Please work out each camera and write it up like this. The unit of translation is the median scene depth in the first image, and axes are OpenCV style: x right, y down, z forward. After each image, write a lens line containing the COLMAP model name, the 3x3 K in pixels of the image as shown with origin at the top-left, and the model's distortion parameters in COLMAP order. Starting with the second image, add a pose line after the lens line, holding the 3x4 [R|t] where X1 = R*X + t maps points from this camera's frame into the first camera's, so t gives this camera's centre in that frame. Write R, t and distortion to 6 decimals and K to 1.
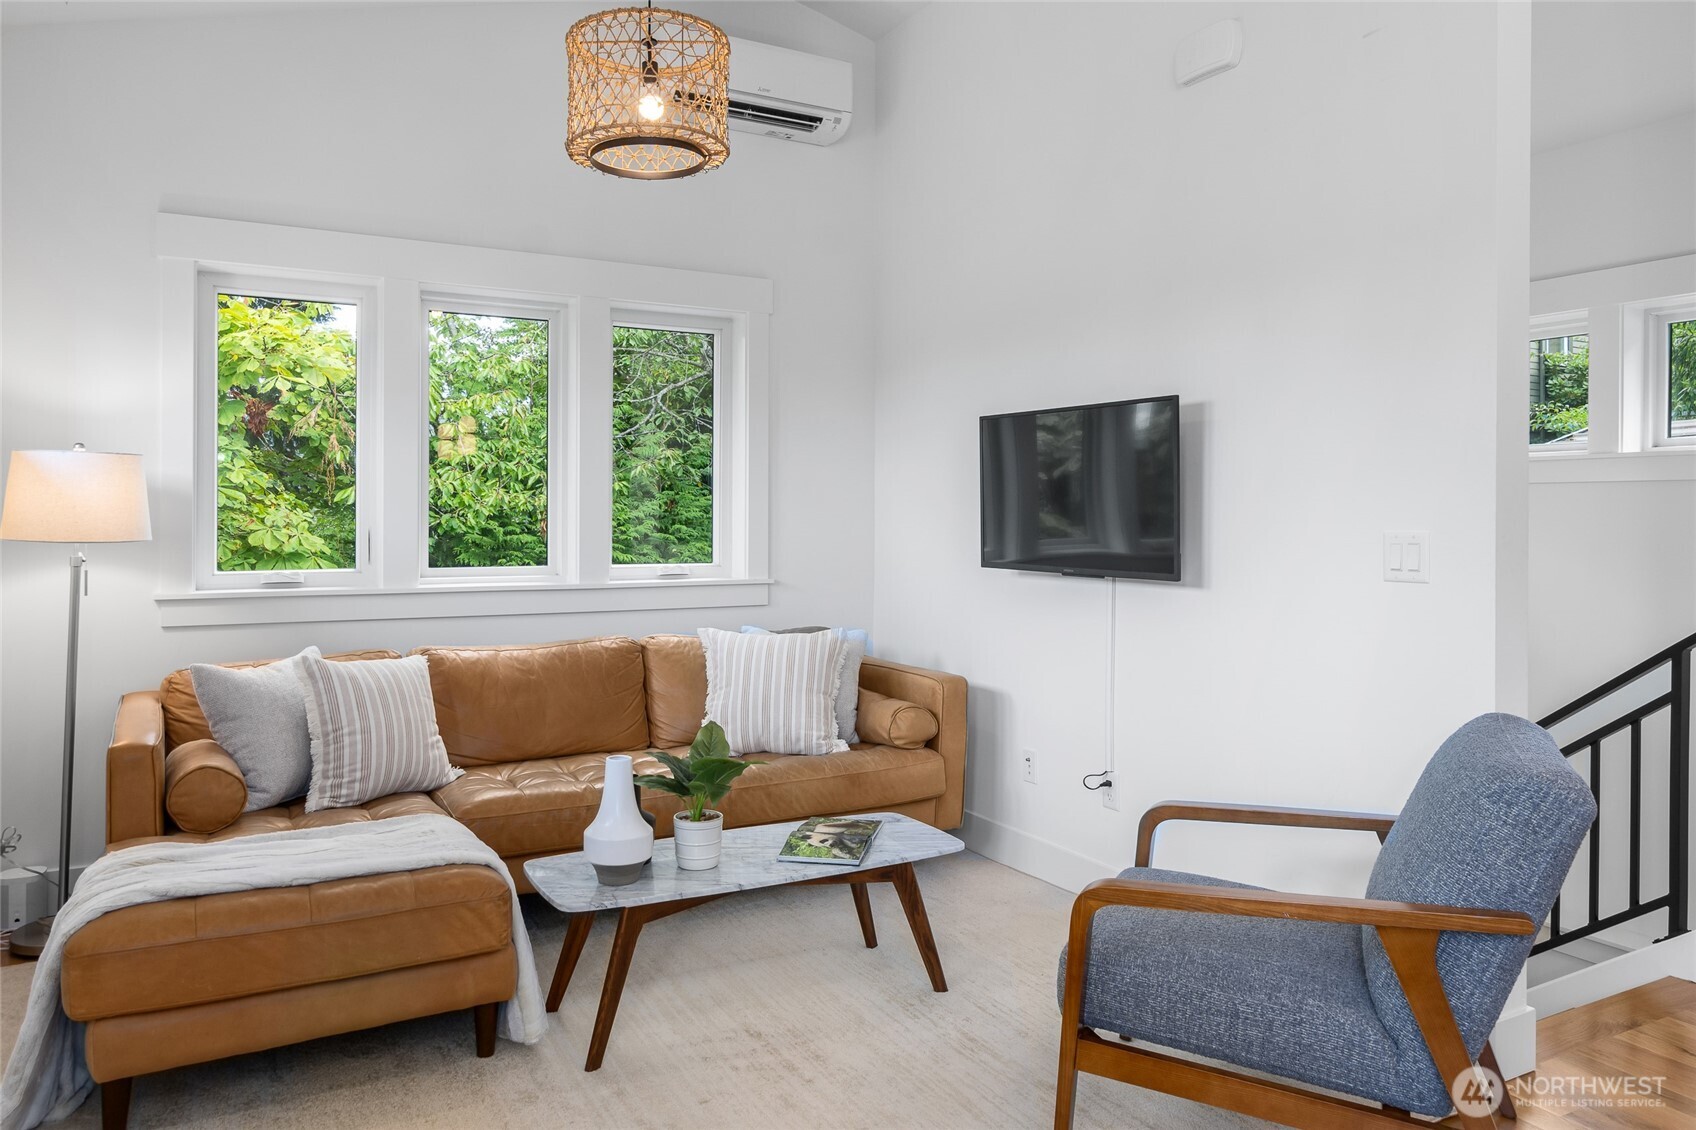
lens RADIAL K [[1160.6, 0, 850.3], [0, 1160.6, 527.2], [0, 0, 1]] dist [-0.002048, -0.002374]
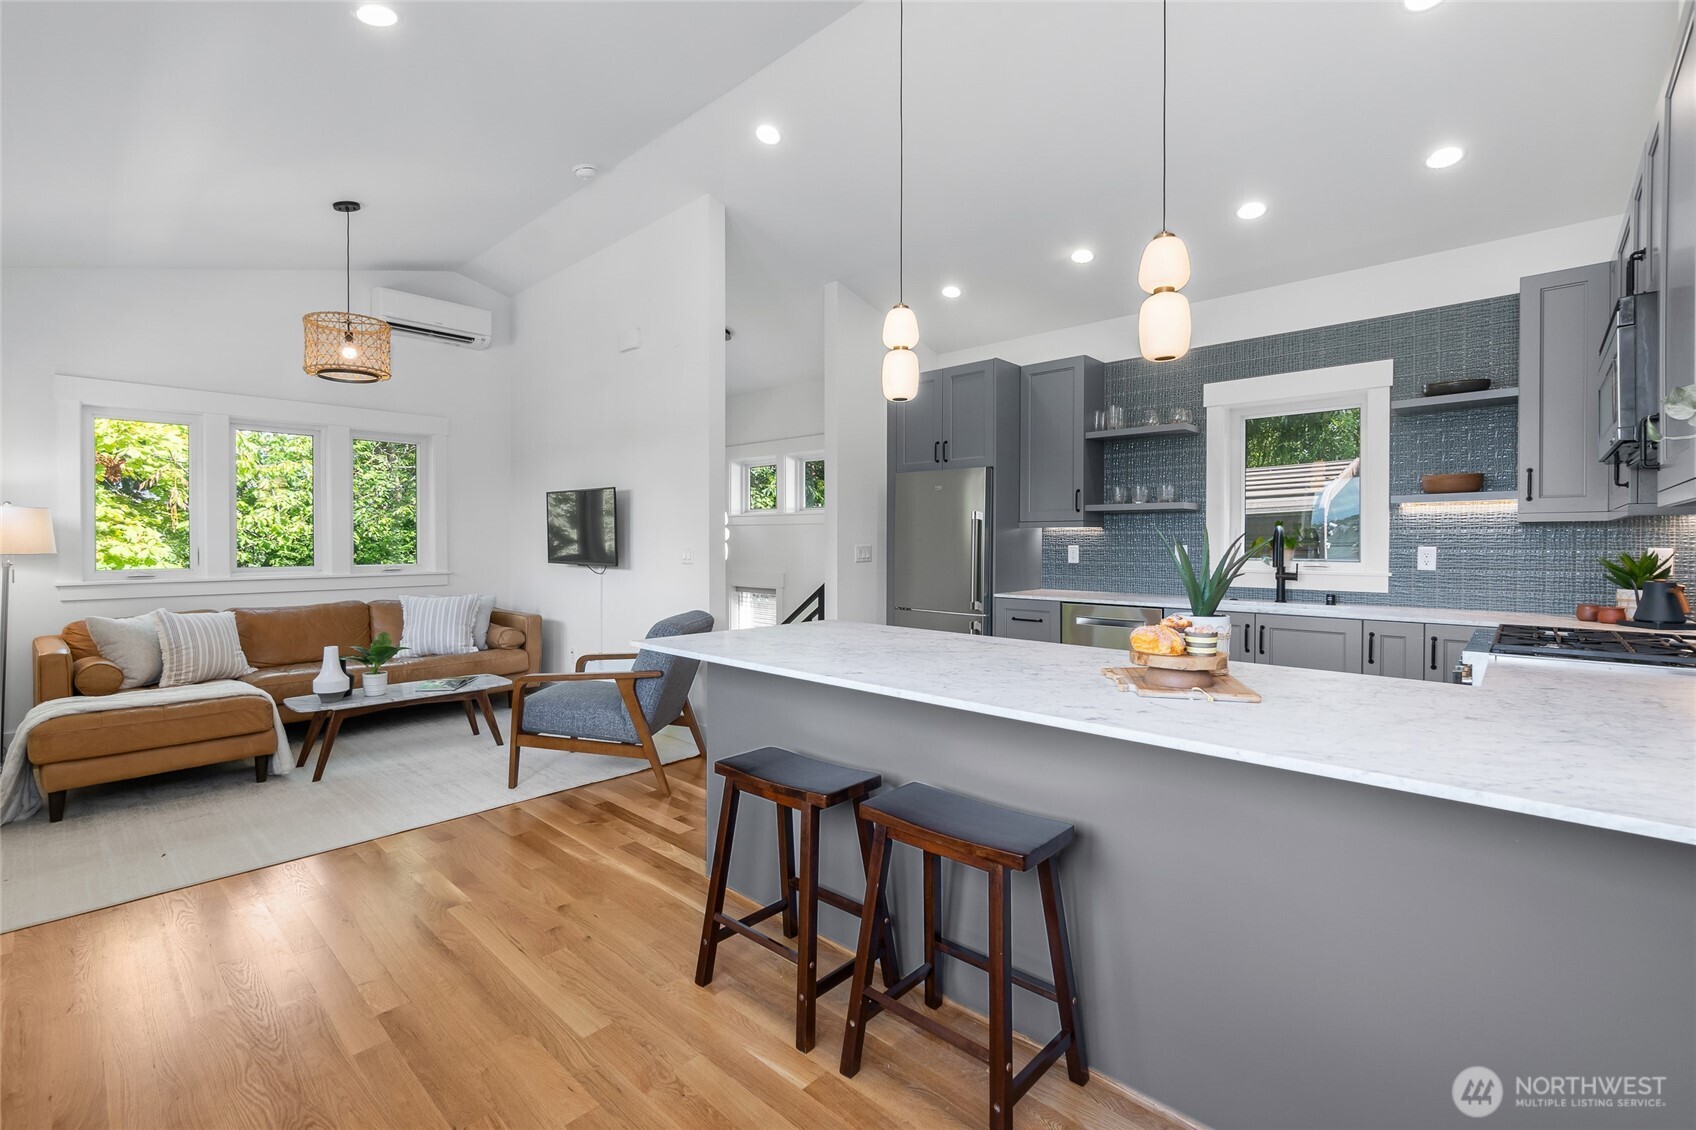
lens RADIAL K [[739.7, 0, 839.5], [0, 739.7, 552.1], [0, 0, 1]] dist [-0.003377, 0.000045]
pose [[0.951150, -0.007084, 0.308647, 0.248301], [0.004309, 0.999944, 0.009670, 0.004541], [-0.308698, -0.007868, 0.951127, -0.555004]]
